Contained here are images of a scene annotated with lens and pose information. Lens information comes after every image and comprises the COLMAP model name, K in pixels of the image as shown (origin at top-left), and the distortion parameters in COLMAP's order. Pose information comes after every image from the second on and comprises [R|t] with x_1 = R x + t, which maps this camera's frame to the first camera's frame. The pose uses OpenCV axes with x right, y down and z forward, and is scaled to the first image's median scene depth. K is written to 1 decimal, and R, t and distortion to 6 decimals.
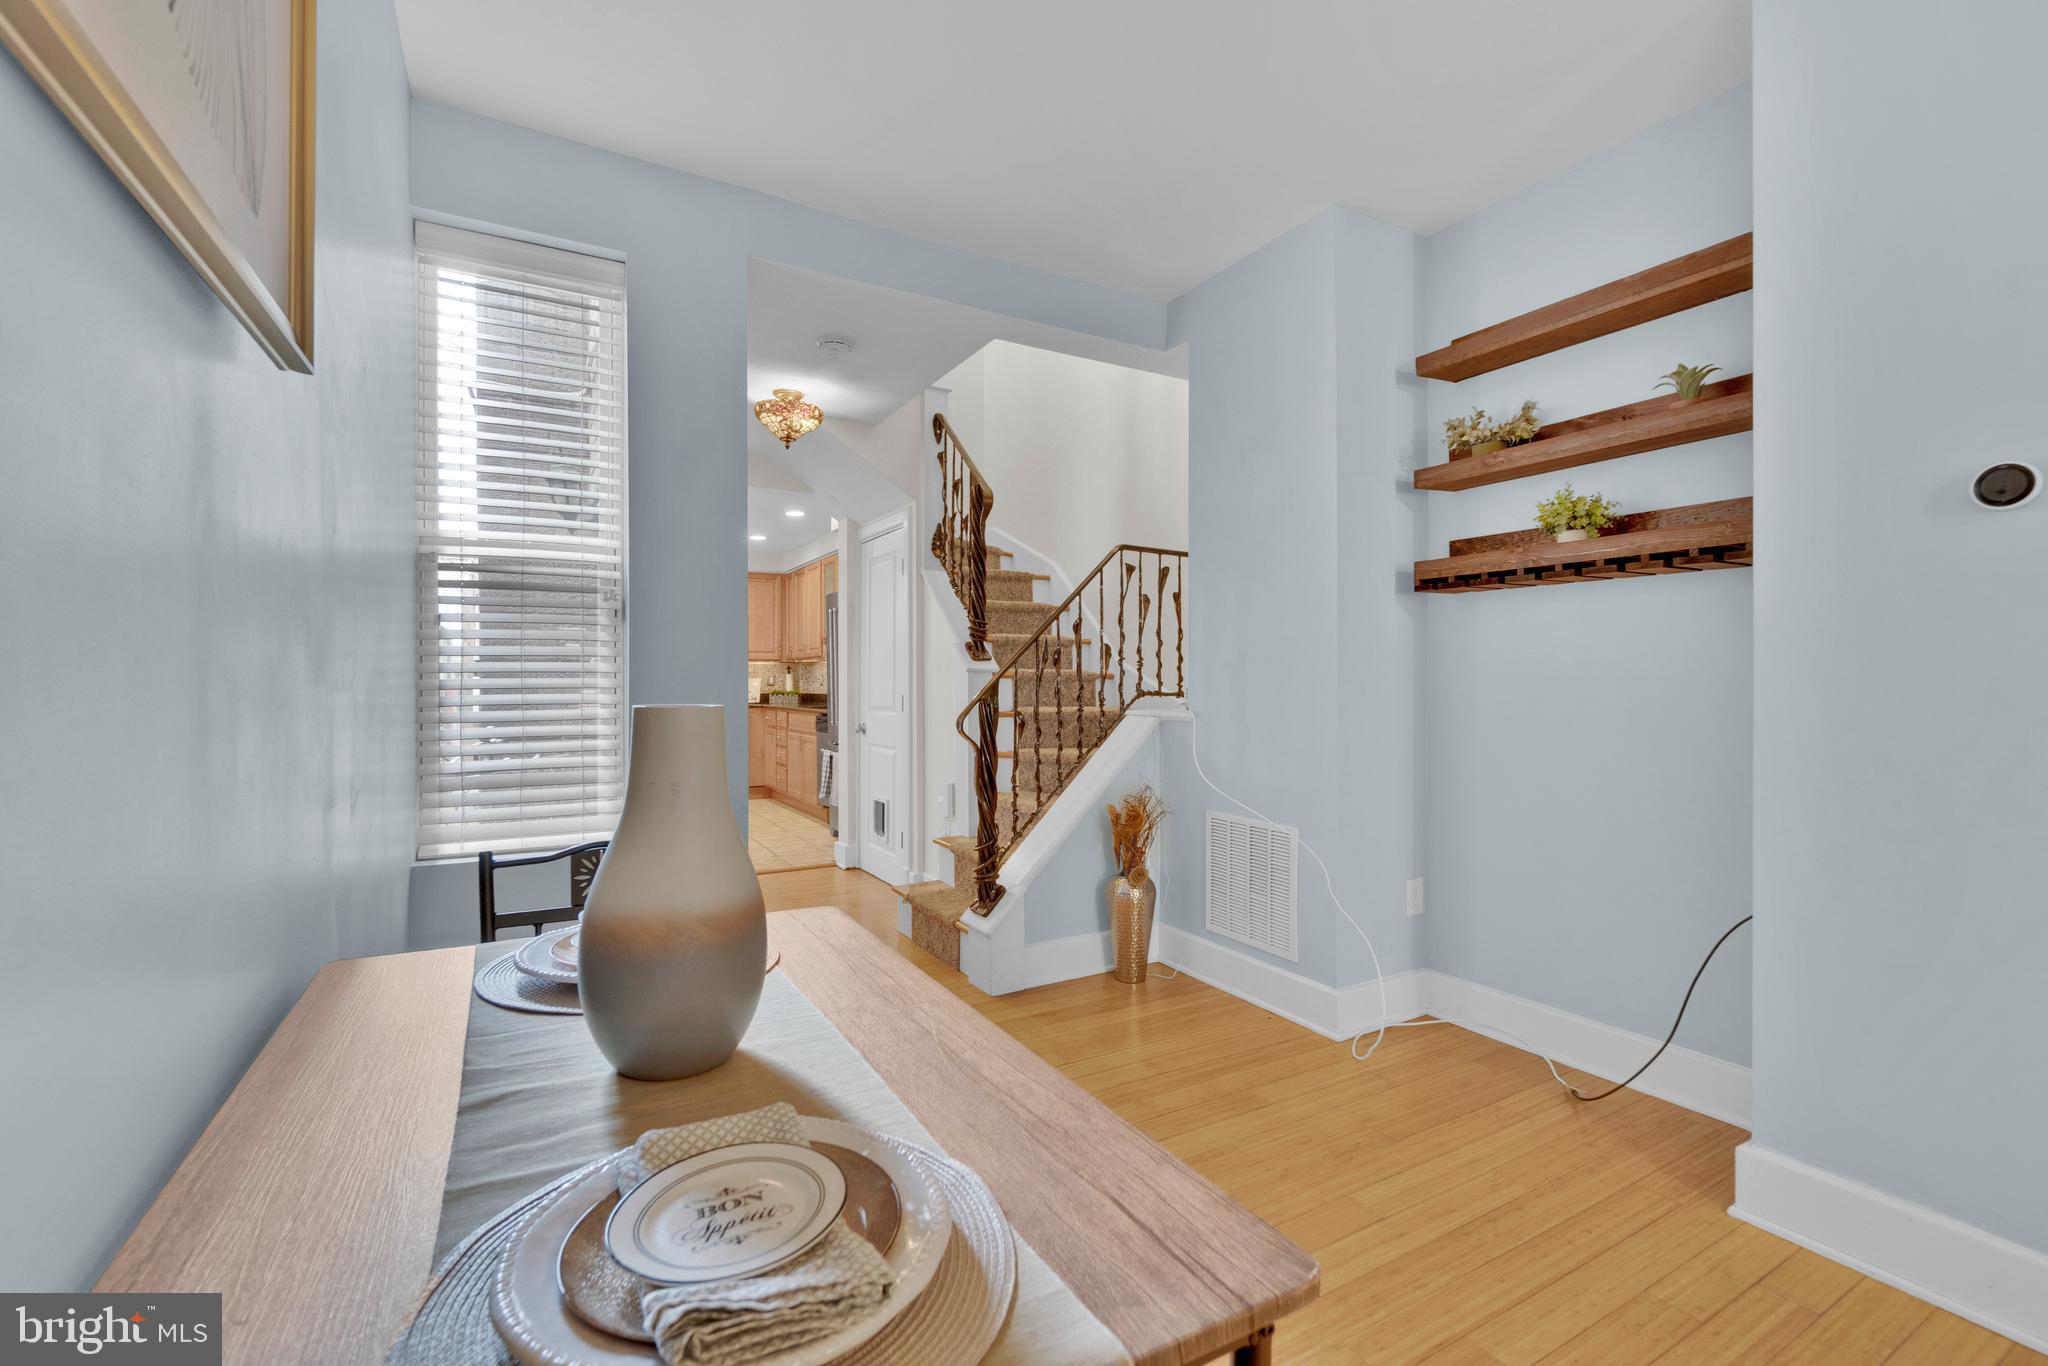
lens RADIAL K [[894.2, 0, 1018.9], [0, 894.2, 678.7], [0, 0, 1]] dist [-0.002422, -0.000692]
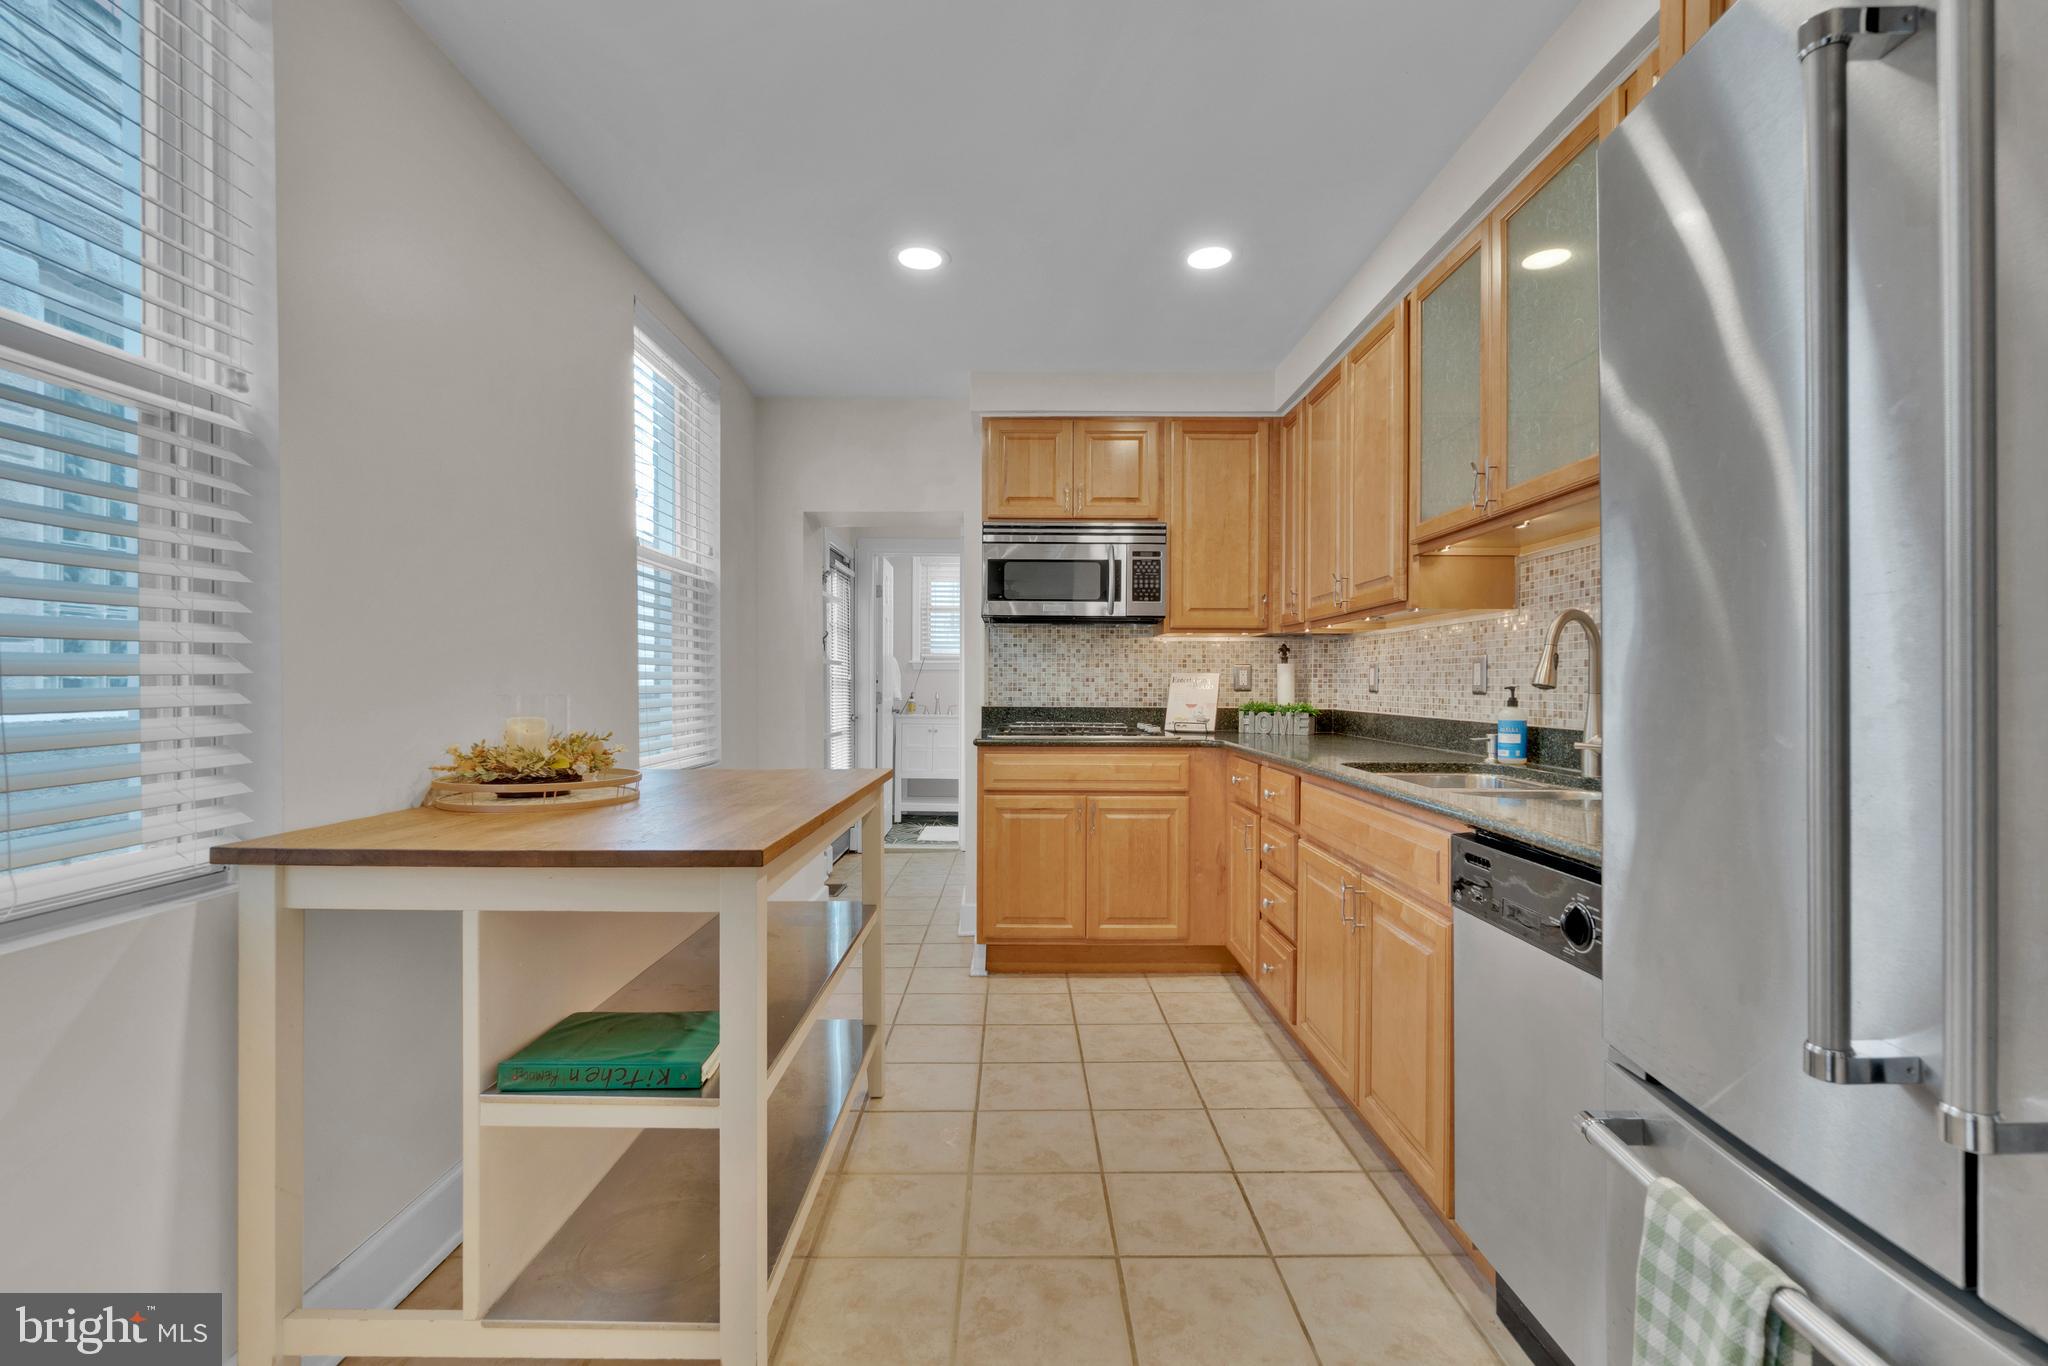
lens RADIAL K [[904.8, 0, 1020.6], [0, 904.8, 694.1], [0, 0, 1]] dist [0.000019, -0.000192]
pose [[0.876461, 0.011100, -0.481345, -0.322547], [-0.003126, 0.999844, 0.017366, 0.004145], [0.481463, -0.013716, 0.876359, 1.134456]]
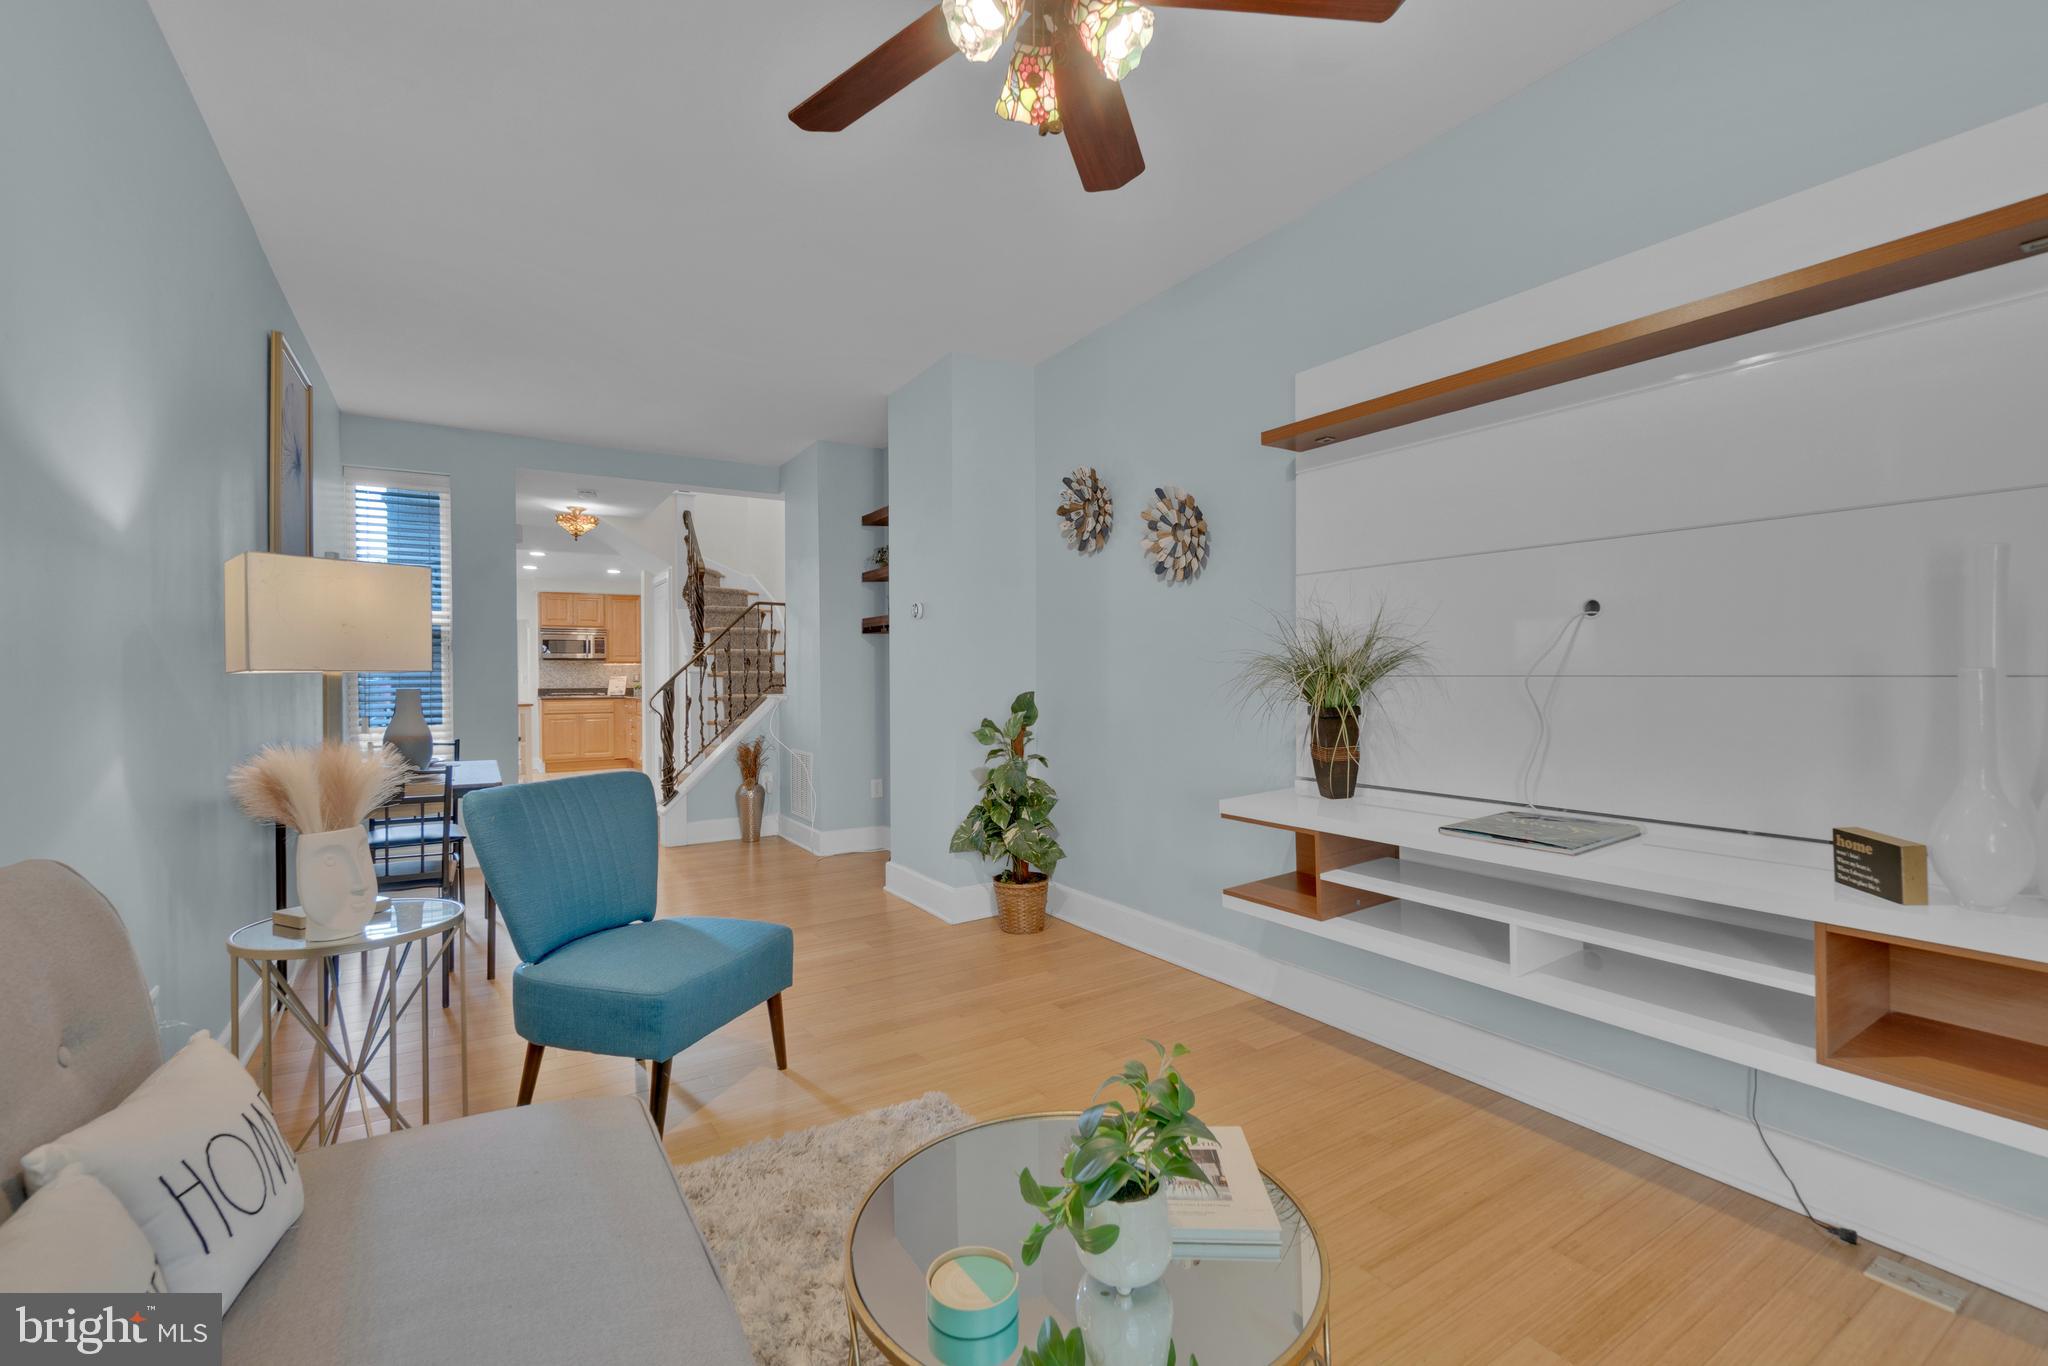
lens RADIAL K [[877.7, 0, 1018.7], [0, 877.7, 670.8], [0, 0, 1]] dist [-0.002028, -0.000976]
pose [[0.998643, -0.008147, 0.051441, 0.426020], [0.008150, 0.999967, 0.000155, -0.006848], [-0.051441, 0.000265, 0.998676, -0.605205]]
